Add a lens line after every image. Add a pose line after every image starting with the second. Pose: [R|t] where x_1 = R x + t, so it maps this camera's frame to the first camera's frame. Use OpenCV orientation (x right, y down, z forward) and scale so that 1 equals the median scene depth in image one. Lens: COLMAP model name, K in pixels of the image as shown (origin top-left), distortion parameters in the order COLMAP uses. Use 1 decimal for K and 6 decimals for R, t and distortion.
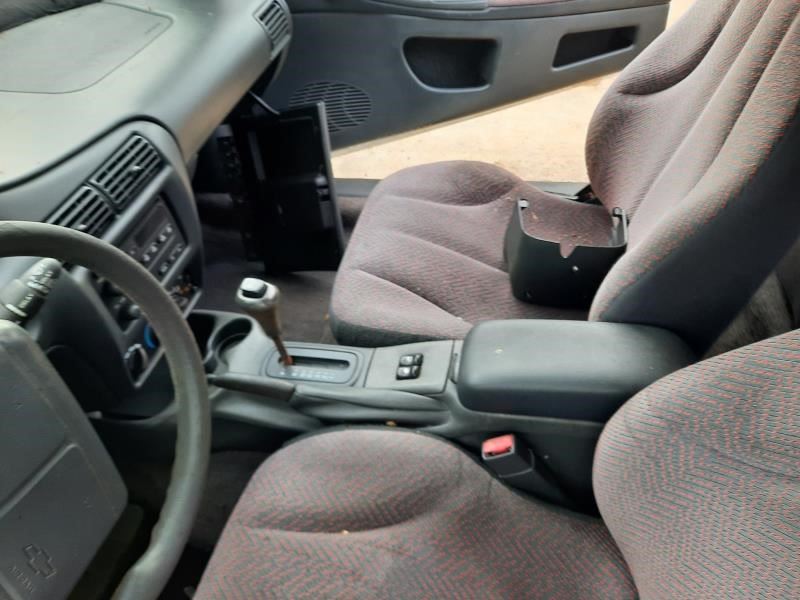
lens RADIAL K [[646.9, 0, 400.0], [0, 646.9, 300.0], [0, 0, 1]] dist [0.045188, -0.001968]
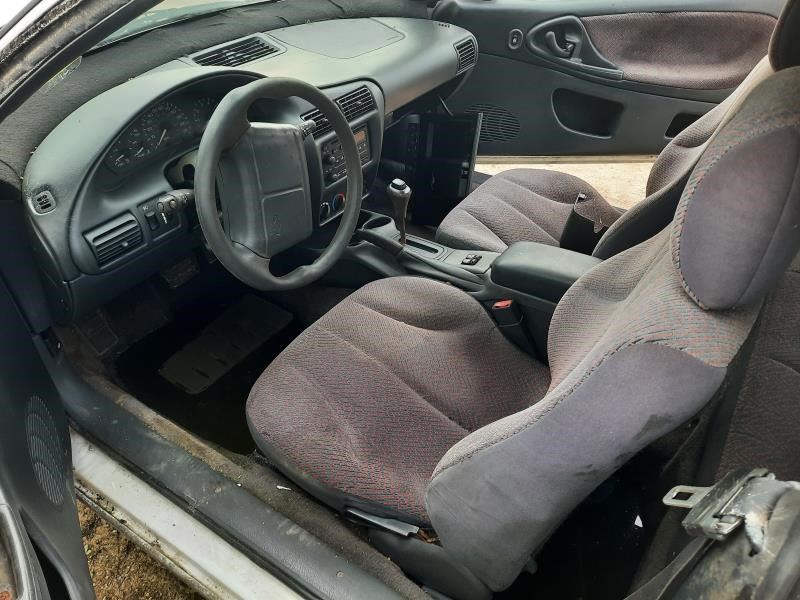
lens RADIAL K [[592.9, 0, 400.0], [0, 592.9, 300.0], [0, 0, 1]] dist [0.055173, -0.000238]
pose [[0.926443, 0.298797, -0.228963, 0.226064], [-0.312162, 0.949733, -0.023685, 0.297144], [0.210377, 0.093416, 0.973147, -0.504050]]
